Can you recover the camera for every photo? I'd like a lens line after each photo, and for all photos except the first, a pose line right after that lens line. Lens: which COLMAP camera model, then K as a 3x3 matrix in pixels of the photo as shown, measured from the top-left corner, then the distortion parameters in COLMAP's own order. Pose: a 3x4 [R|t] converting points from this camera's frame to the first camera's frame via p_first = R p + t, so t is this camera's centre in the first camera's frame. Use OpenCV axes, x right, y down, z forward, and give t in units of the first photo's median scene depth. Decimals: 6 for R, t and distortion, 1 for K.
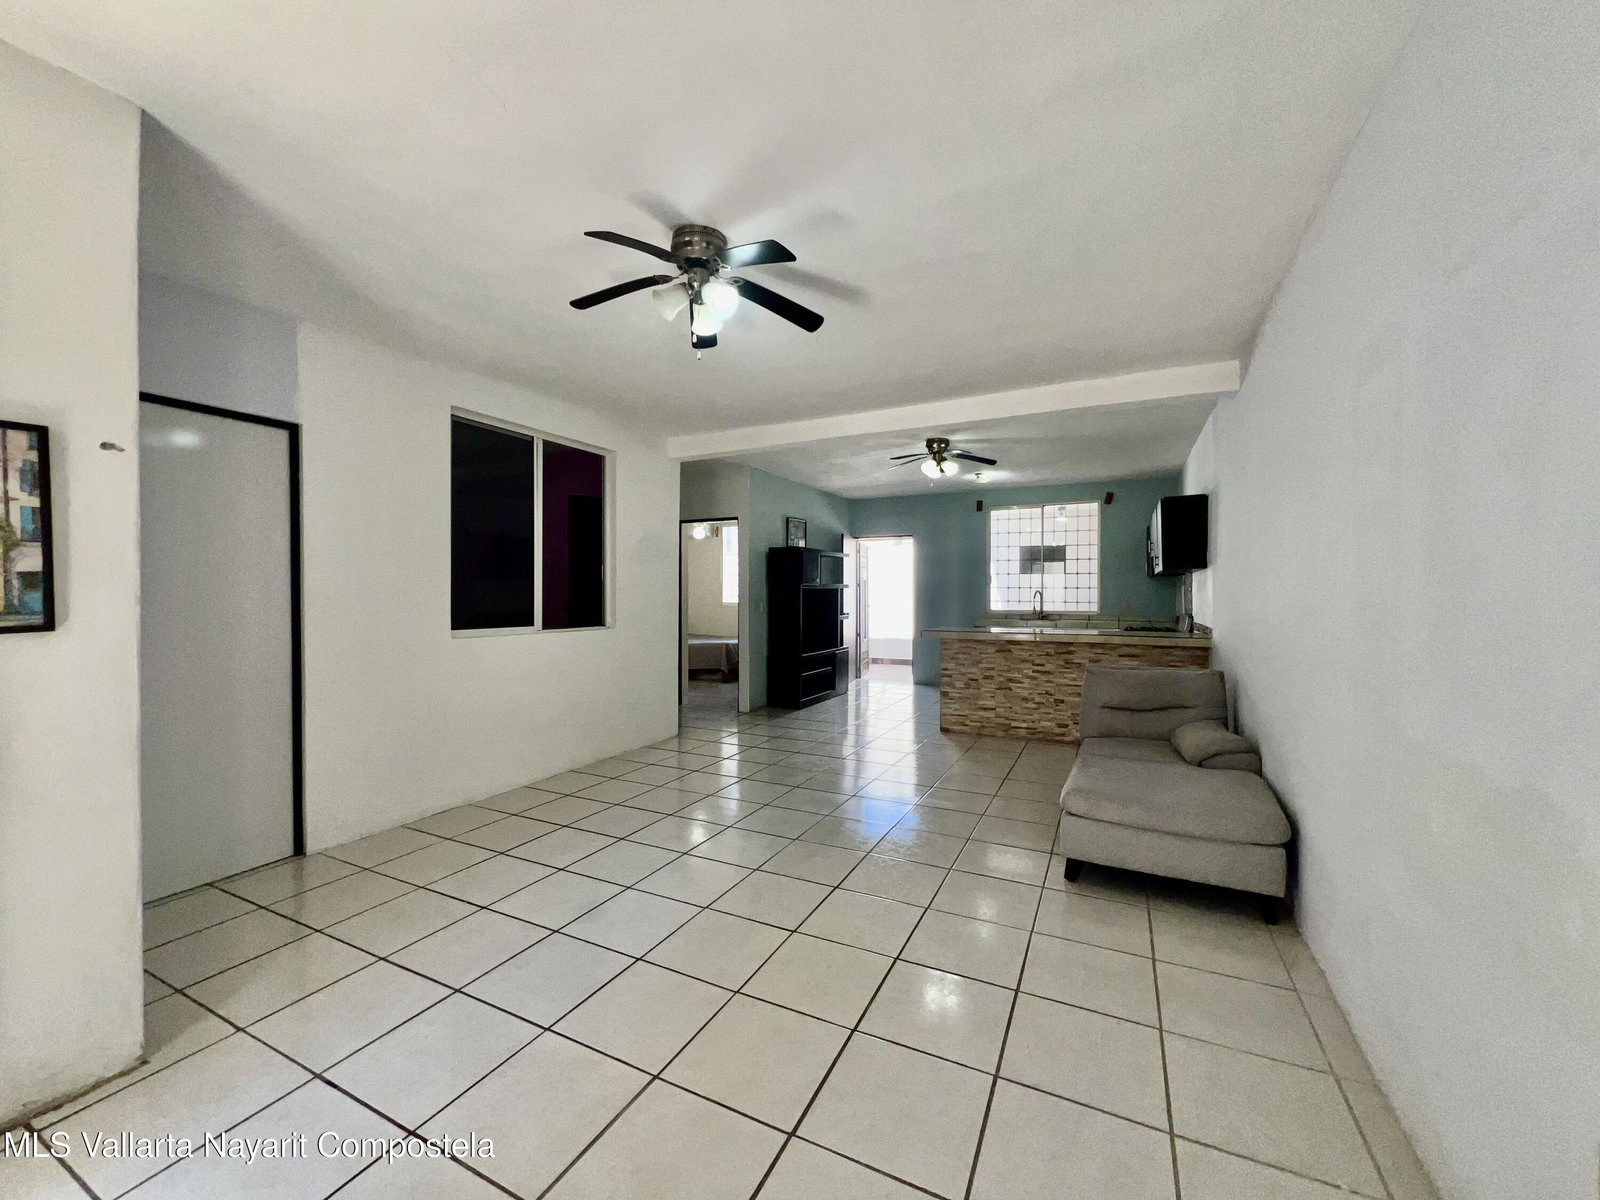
lens RADIAL K [[634.2, 0, 800.0], [0, 634.2, 600.0], [0, 0, 1]] dist [-0.005249, 0.000299]
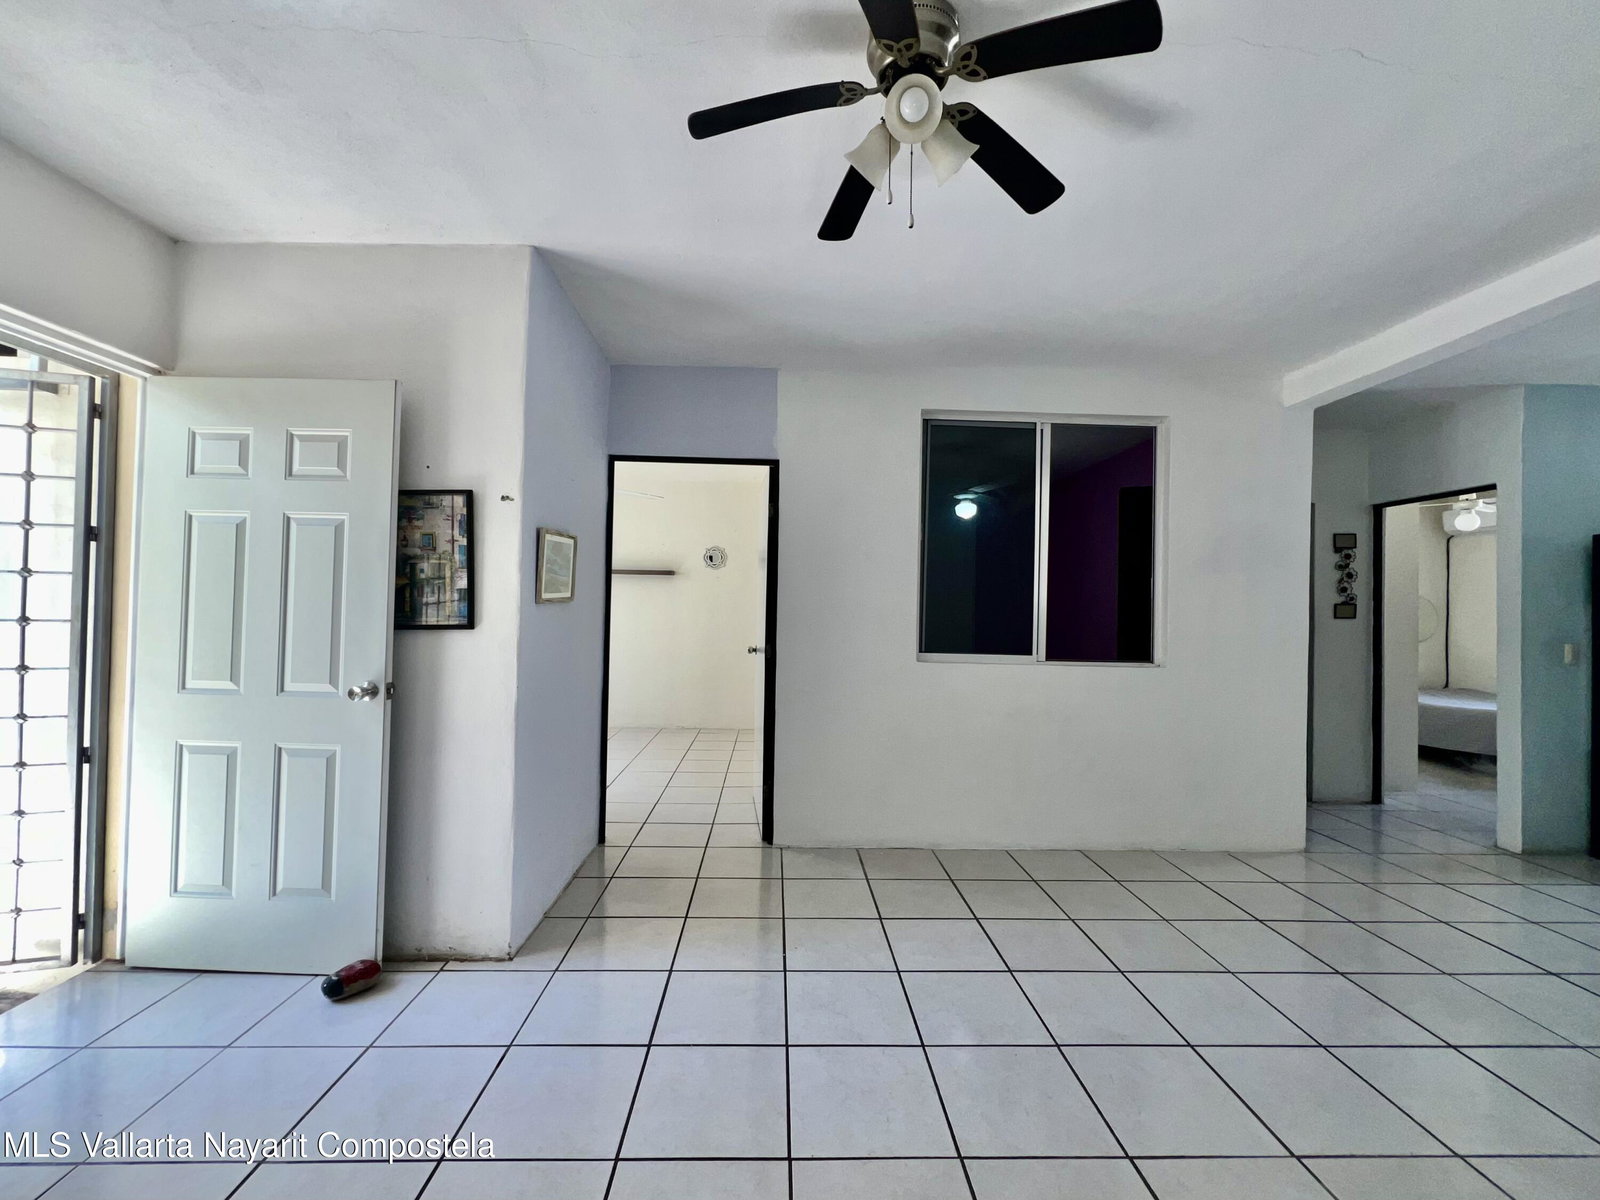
lens RADIAL K [[648.8, 0, 800.0], [0, 648.8, 600.0], [0, 0, 1]] dist [-0.008757, 0.000123]
pose [[0.463710, -0.001051, -0.885987, 0.175750], [-0.031006, 0.999368, -0.017414, -0.005778], [0.885445, 0.035546, 0.463384, 0.350127]]
